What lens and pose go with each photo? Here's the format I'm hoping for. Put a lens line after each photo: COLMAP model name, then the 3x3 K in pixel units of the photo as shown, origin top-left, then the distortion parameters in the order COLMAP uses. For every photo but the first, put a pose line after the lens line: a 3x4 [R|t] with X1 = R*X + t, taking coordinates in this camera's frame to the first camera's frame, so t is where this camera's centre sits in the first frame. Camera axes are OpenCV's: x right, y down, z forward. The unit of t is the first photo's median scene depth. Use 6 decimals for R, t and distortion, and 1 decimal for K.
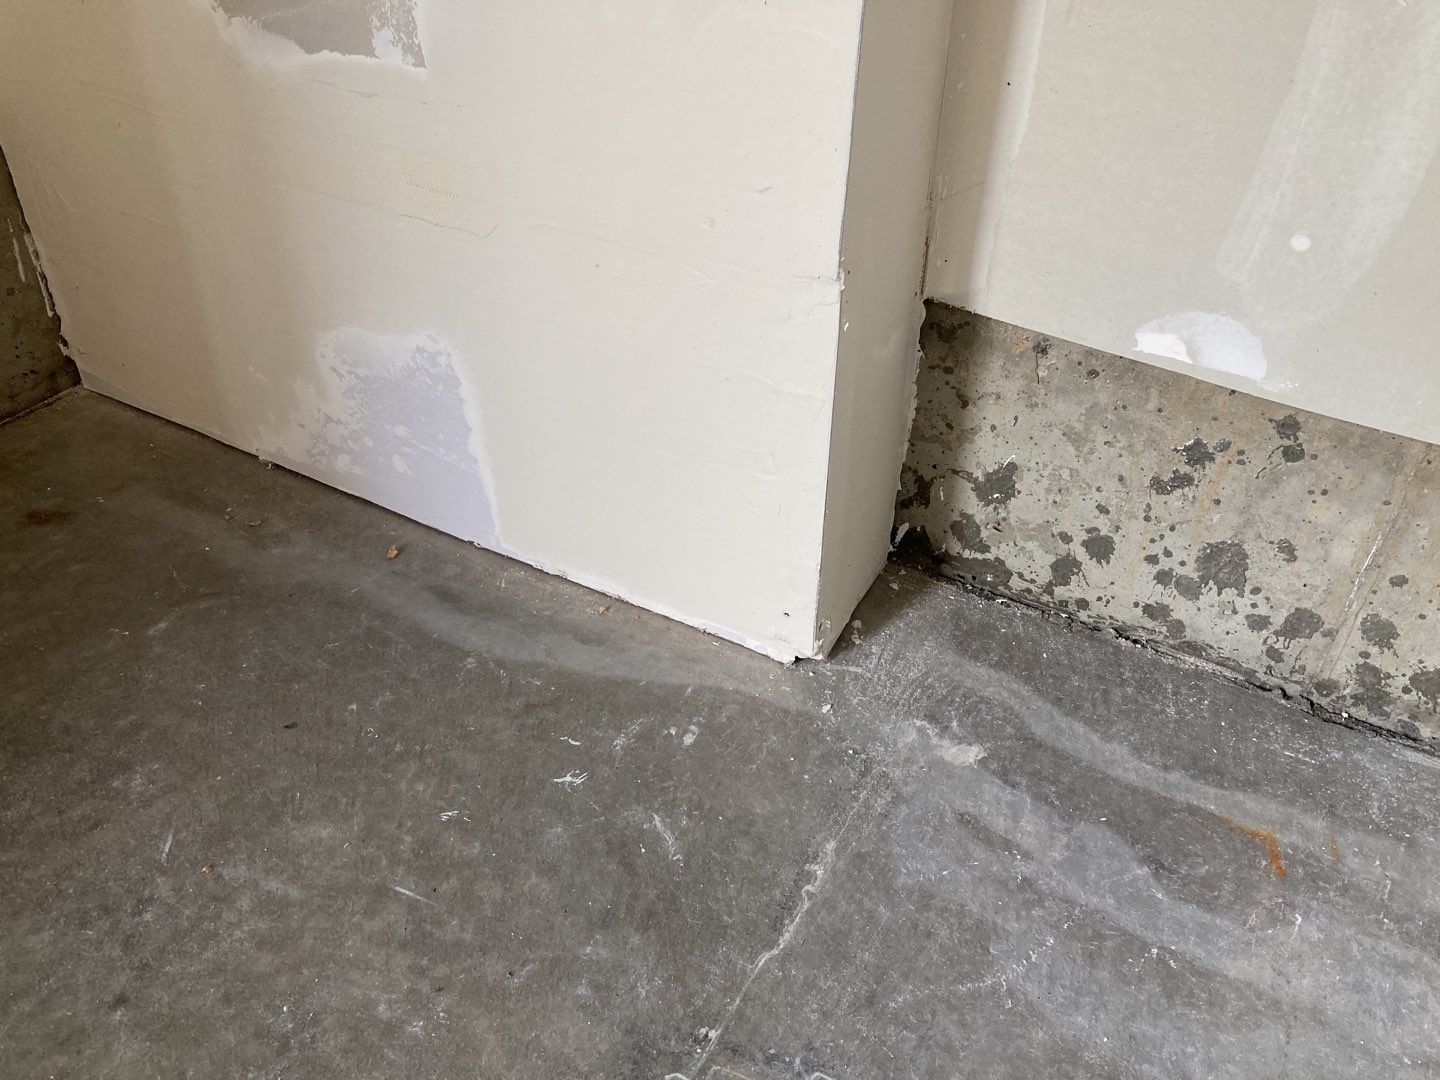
lens RADIAL K [[1173.0, 0, 721.4], [0, 1173.0, 532.1], [0, 0, 1]] dist [0.028460, -0.029951]
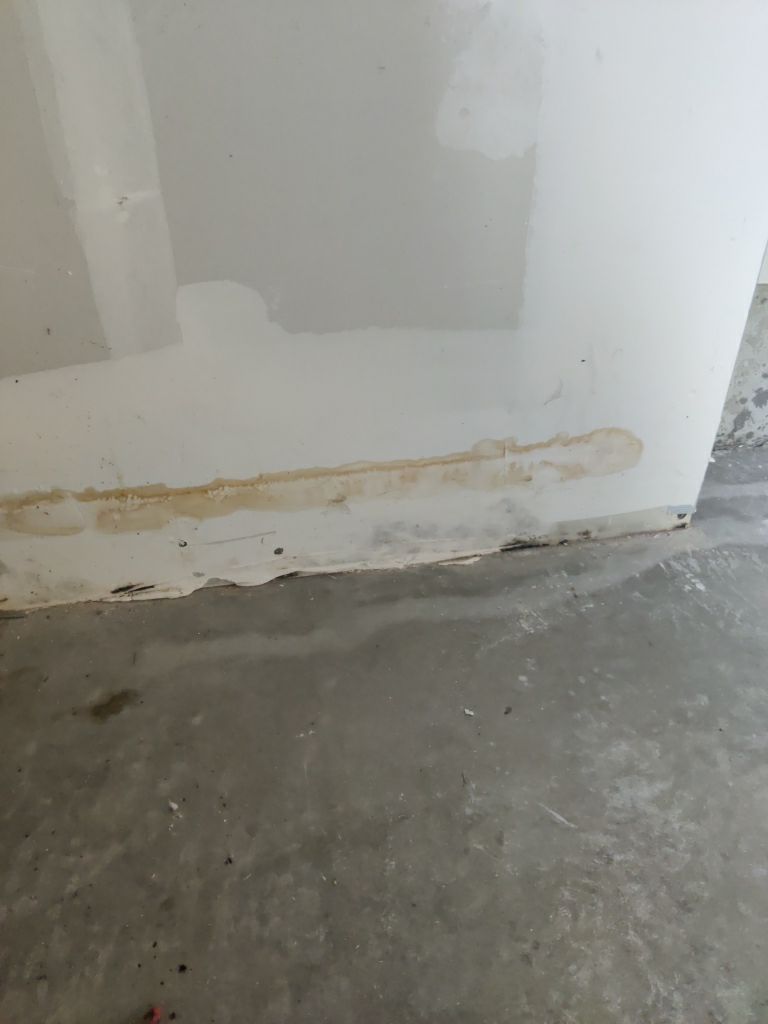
lens RADIAL K [[787.1, 0, 379.8], [0, 787.1, 507.9], [0, 0, 1]] dist [-0.003733, -0.007417]
pose [[0.783615, -0.384785, 0.487738, -0.804282], [0.403002, 0.912340, 0.072284, -0.160057], [-0.472797, 0.139916, 0.869992, 0.266193]]
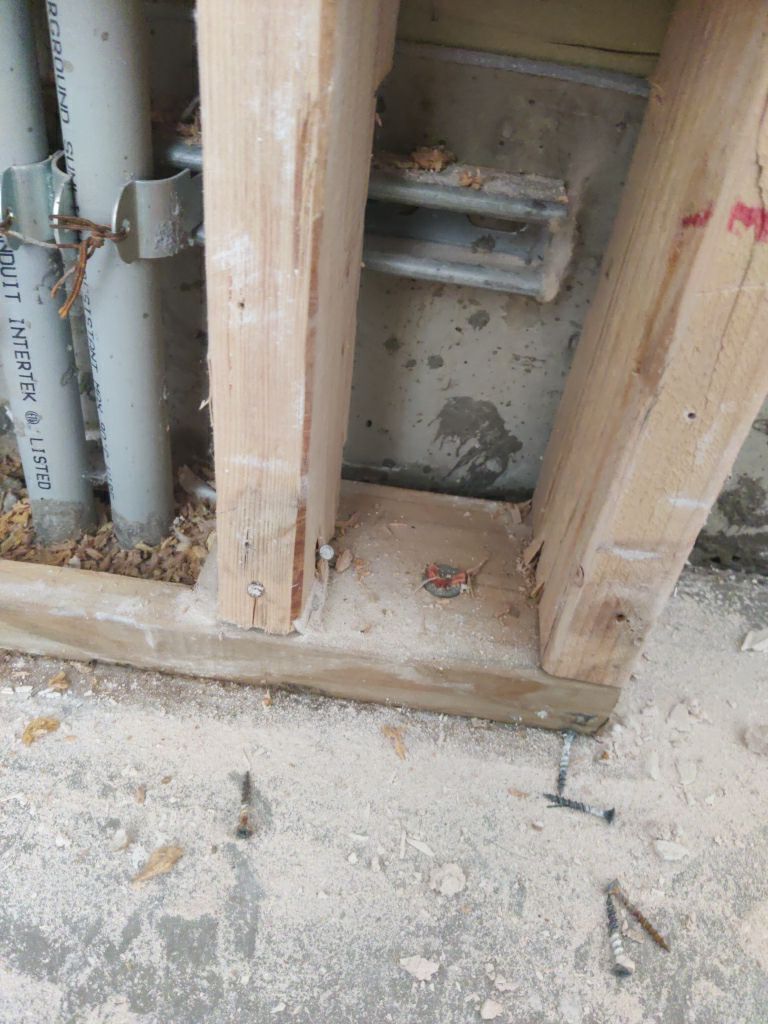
lens RADIAL K [[795.6, 0, 376.2], [0, 795.6, 511.2], [0, 0, 1]] dist [-0.038760, 0.009460]
pose [[0.920482, -0.194975, 0.338670, -0.178902], [0.173483, 0.980442, 0.092933, -0.086806], [-0.350166, -0.026790, 0.936304, 0.685215]]
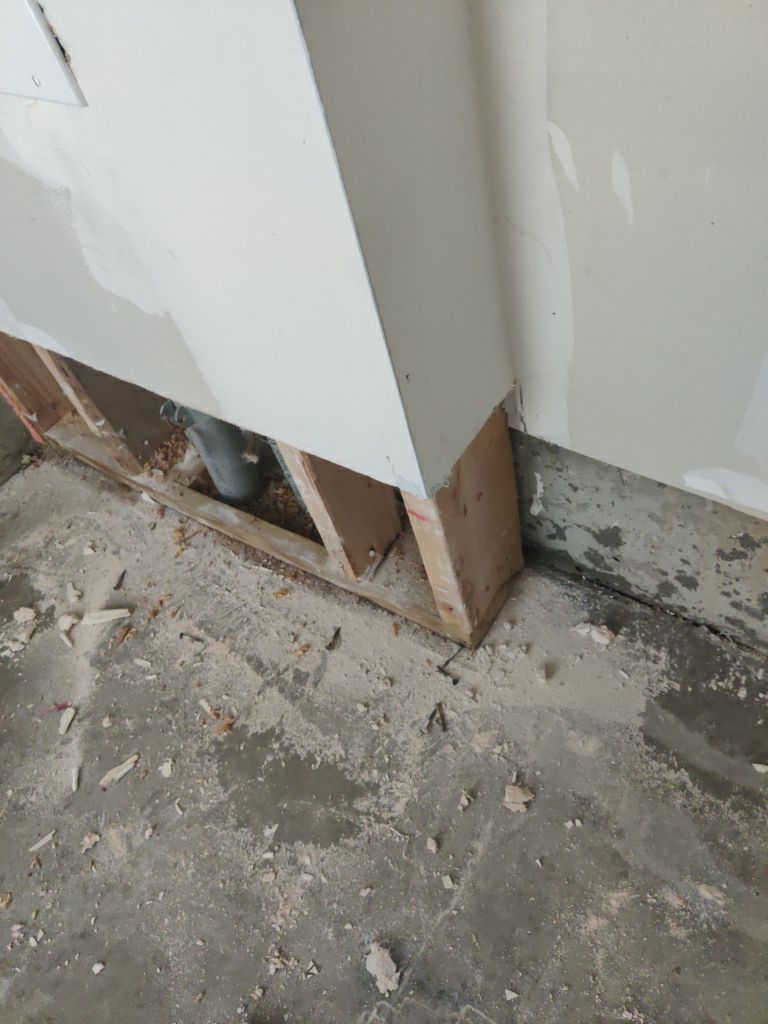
lens RADIAL K [[781.1, 0, 396.4], [0, 781.1, 501.3], [0, 0, 1]] dist [0.044052, -0.124109]
pose [[0.971739, -0.090358, -0.218081, 0.207101], [0.142464, 0.961110, 0.236581, -0.345675], [0.188223, -0.260964, 0.946821, 0.113218]]
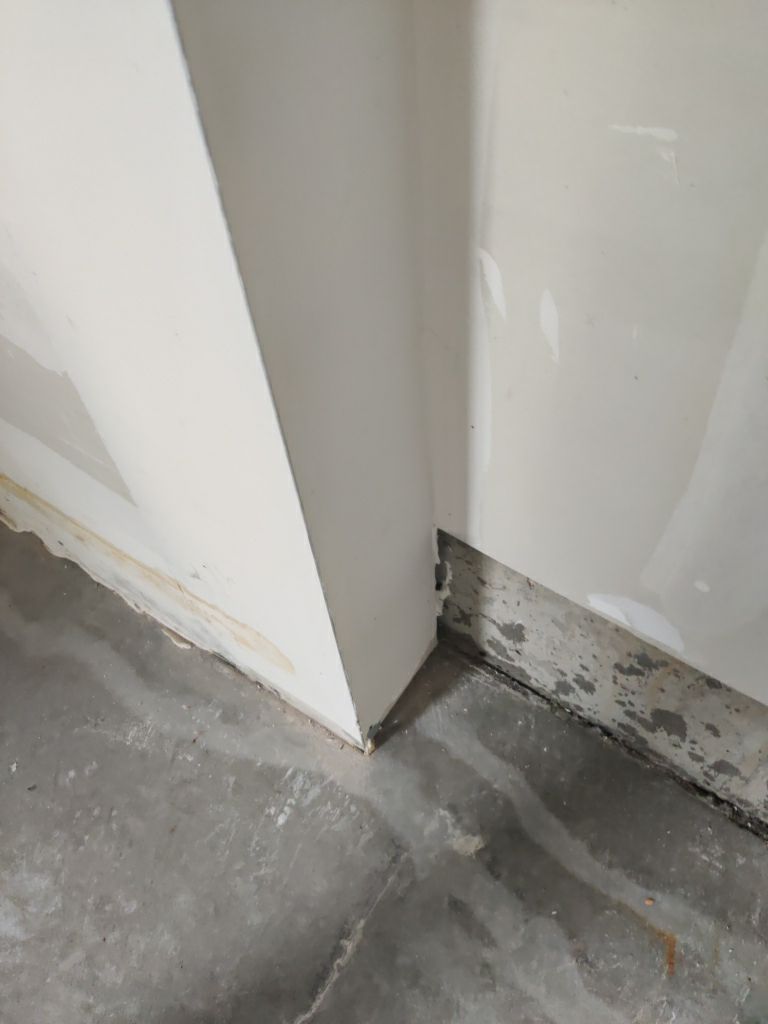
lens RADIAL K [[787.7, 0, 389.2], [0, 787.7, 505.7], [0, 0, 1]] dist [0.000110, -0.022411]
pose [[0.990702, 0.006088, -0.135914, 0.227597], [0.027909, 0.968659, 0.246823, -0.423681], [0.133157, -0.248322, 0.959482, 0.167935]]
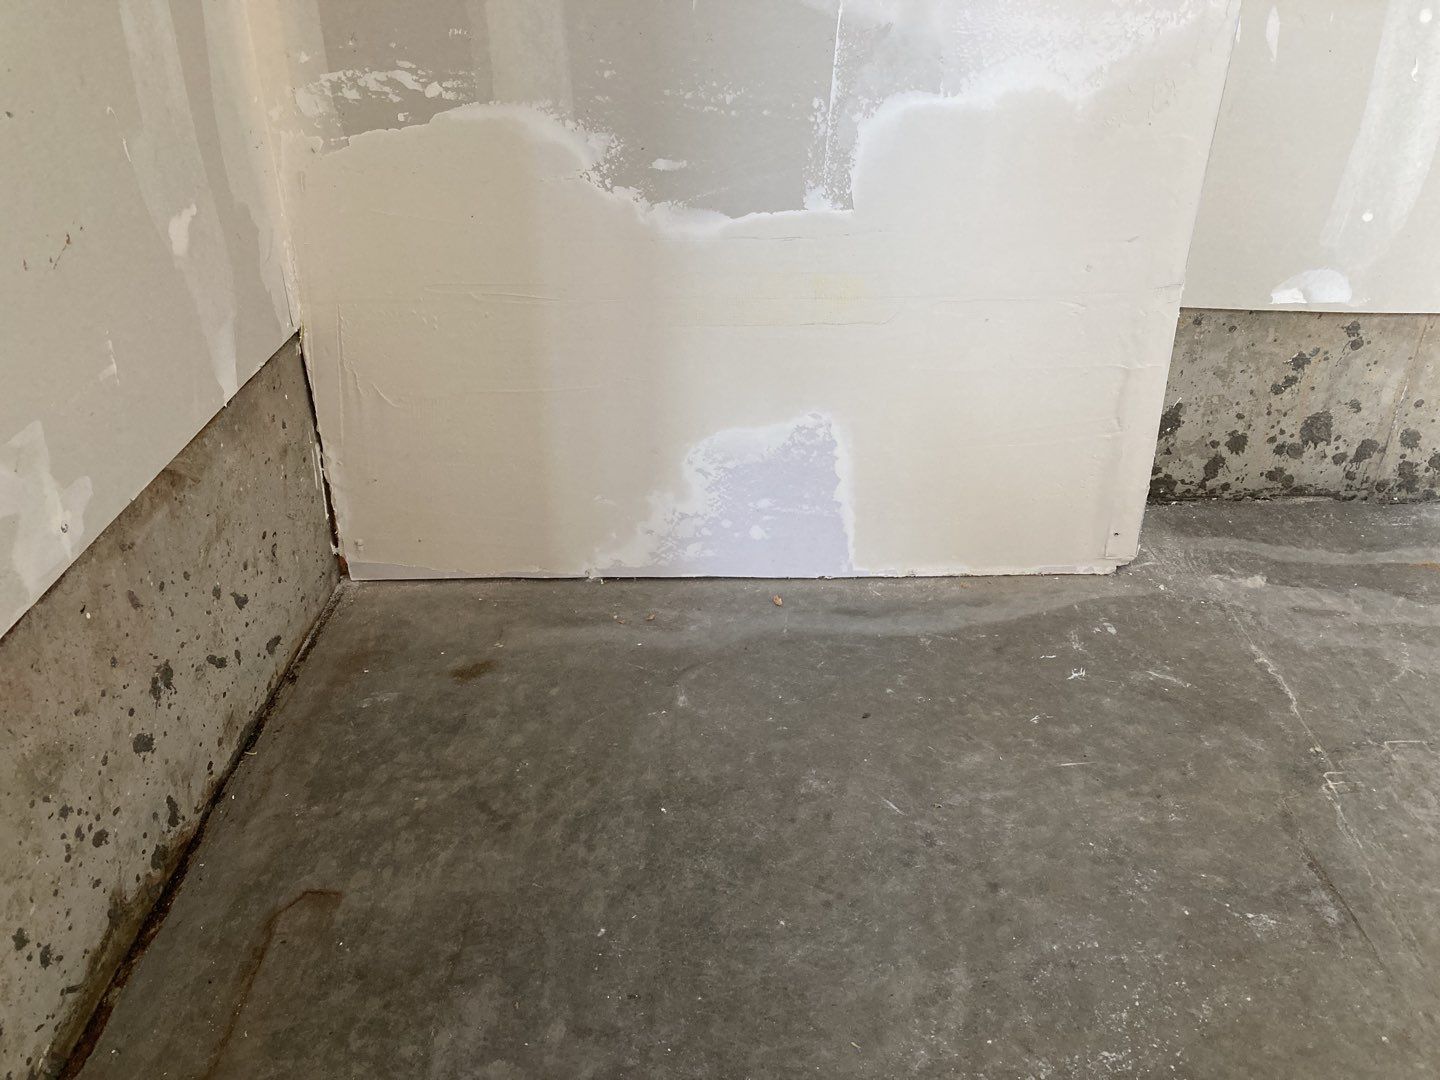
lens RADIAL K [[1173.0, 0, 721.4], [0, 1173.0, 532.1], [0, 0, 1]] dist [0.028460, -0.029951]
pose [[0.873603, -0.264959, 0.408184, -0.949662], [0.312394, 0.948478, -0.052919, -0.006075], [-0.373132, 0.173744, 0.911364, -0.129868]]
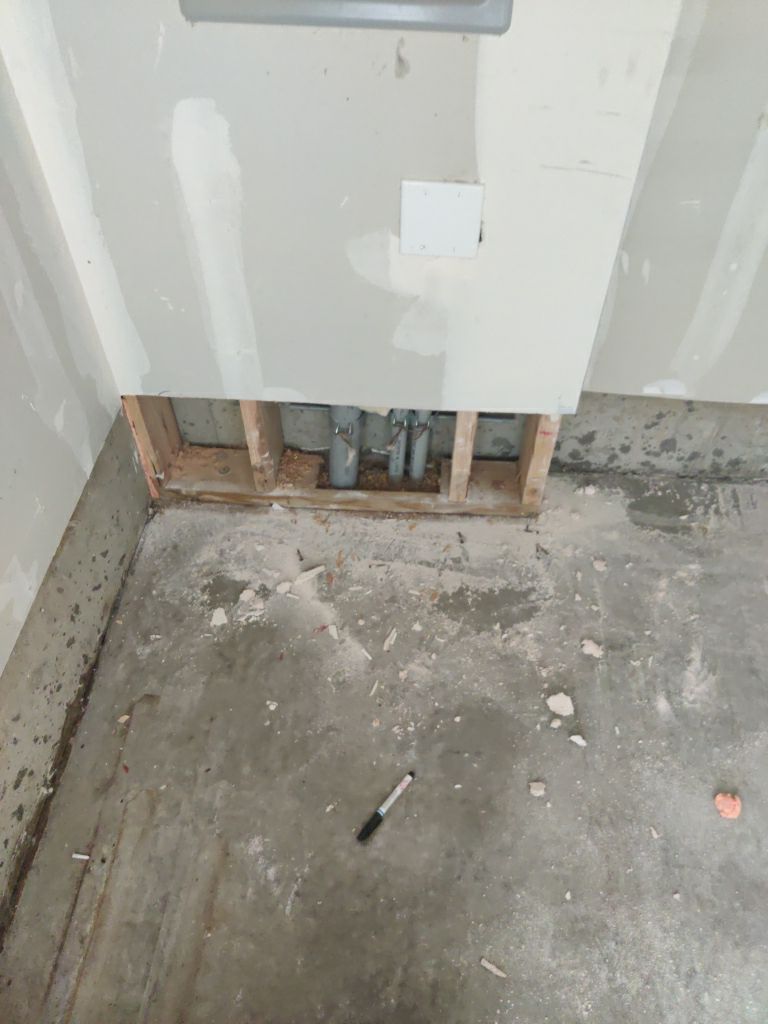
lens RADIAL K [[778.5, 0, 390.2], [0, 778.5, 524.7], [0, 0, 1]] dist [0.018921, -0.055708]
pose [[0.900765, -0.349748, 0.257485, -0.761418], [0.278513, 0.920087, 0.275447, -0.510991], [-0.333246, -0.176400, 0.926191, -0.604039]]
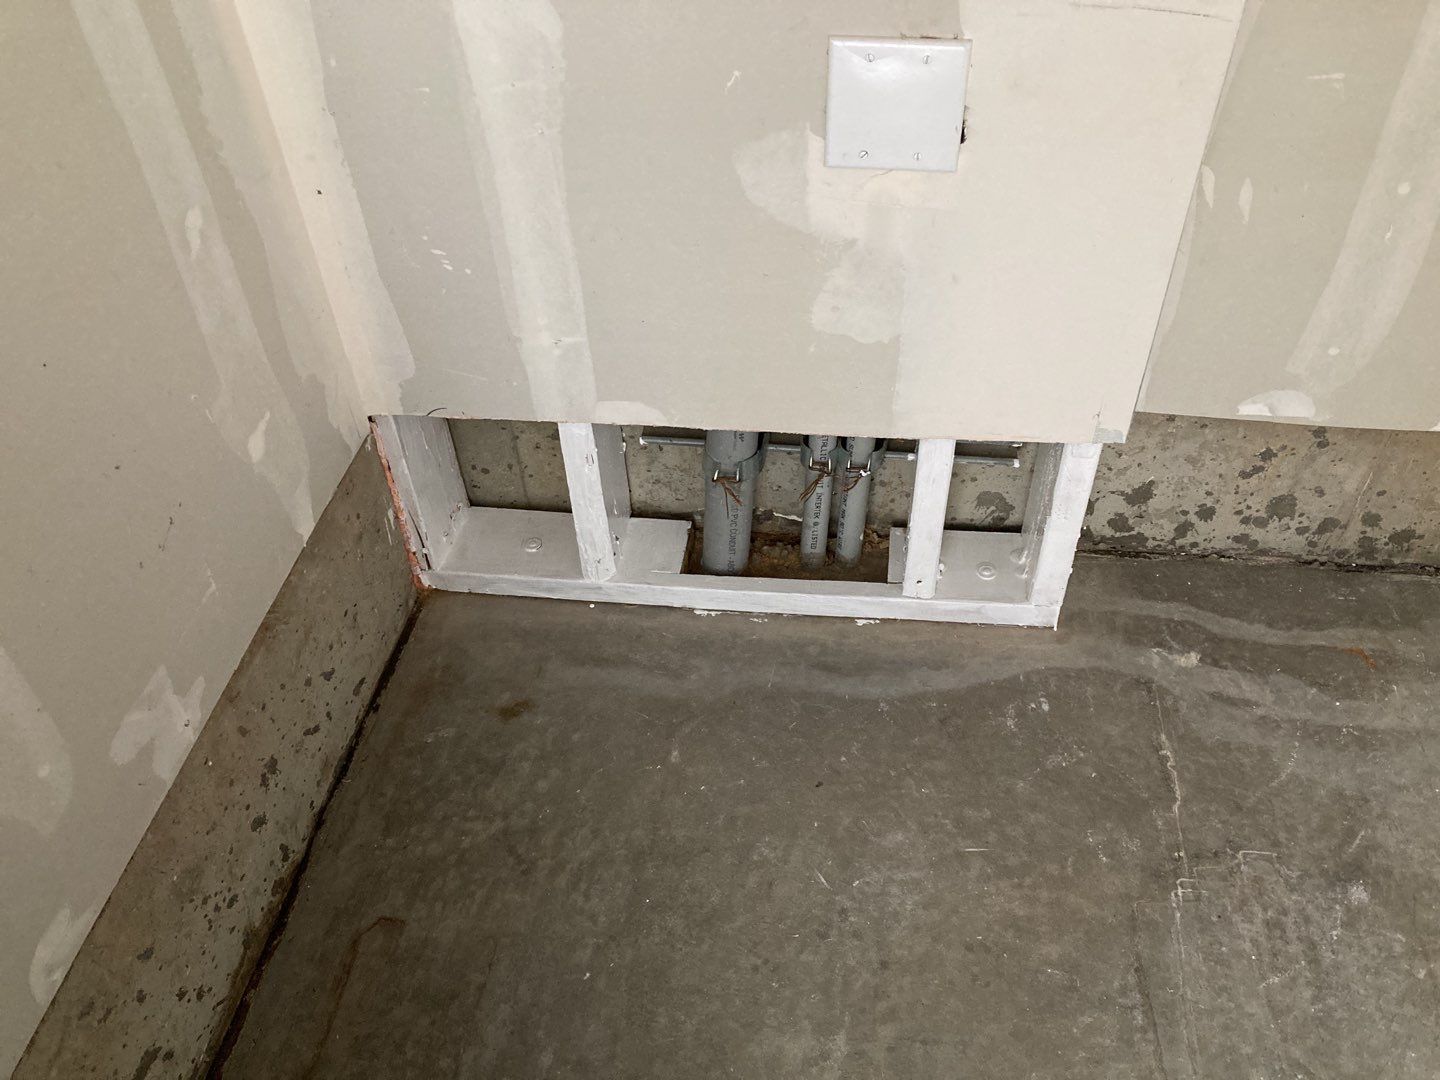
lens RADIAL K [[1173.0, 0, 721.4], [0, 1173.0, 532.1], [0, 0, 1]] dist [0.028460, -0.029951]
pose [[0.921570, -0.311987, 0.231025, -0.729931], [0.282385, 0.947094, 0.152552, -0.423774], [-0.266397, -0.075349, 0.960914, -0.439294]]
